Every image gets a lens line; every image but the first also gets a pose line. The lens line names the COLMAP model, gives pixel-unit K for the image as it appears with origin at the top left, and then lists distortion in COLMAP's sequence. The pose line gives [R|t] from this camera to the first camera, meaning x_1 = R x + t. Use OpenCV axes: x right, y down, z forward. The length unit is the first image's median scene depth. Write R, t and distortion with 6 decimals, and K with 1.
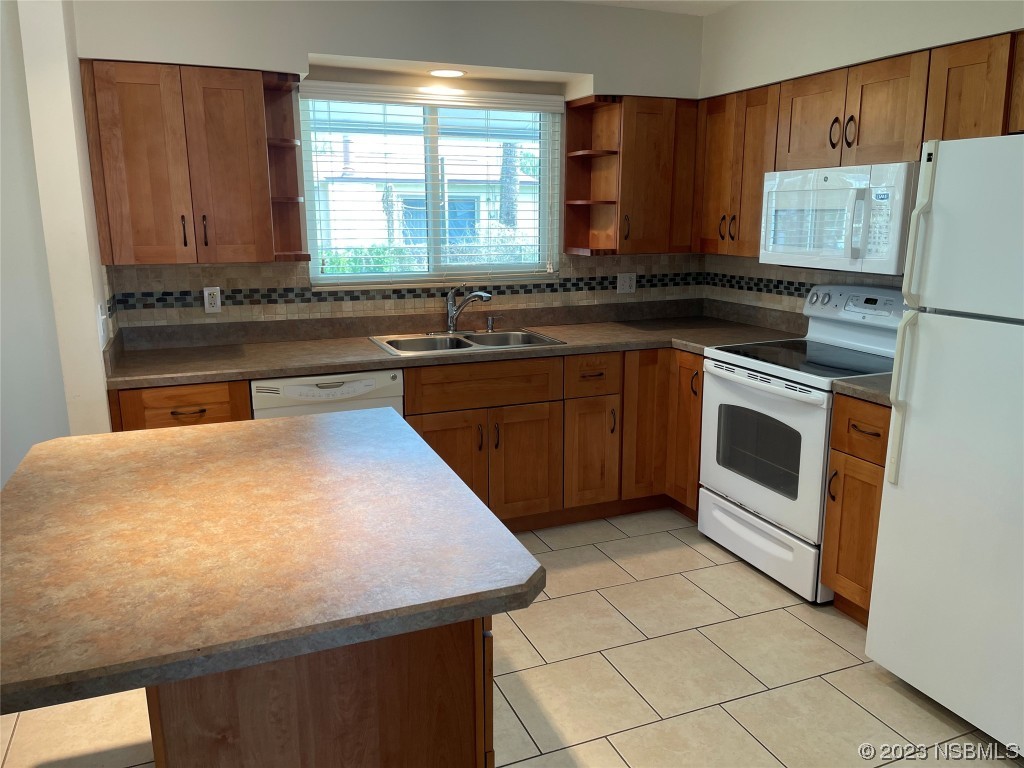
lens RADIAL K [[774.6, 0, 513.7], [0, 774.6, 378.2], [0, 0, 1]] dist [0.059015, -0.062369]
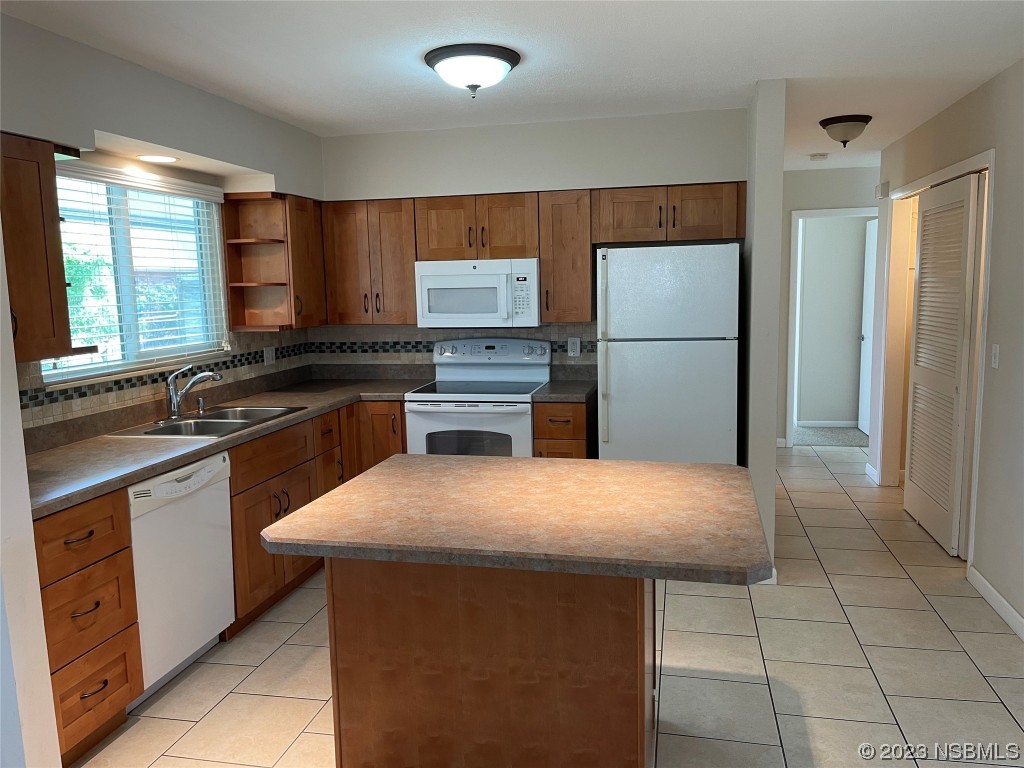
lens RADIAL K [[774.6, 0, 514.2], [0, 774.6, 389.0], [0, 0, 1]] dist [0.059015, -0.062369]
pose [[0.568475, -0.122640, 0.813508, -0.660505], [0.194688, 0.980794, 0.011813, -0.025394], [-0.799332, 0.151665, 0.581434, 0.097754]]
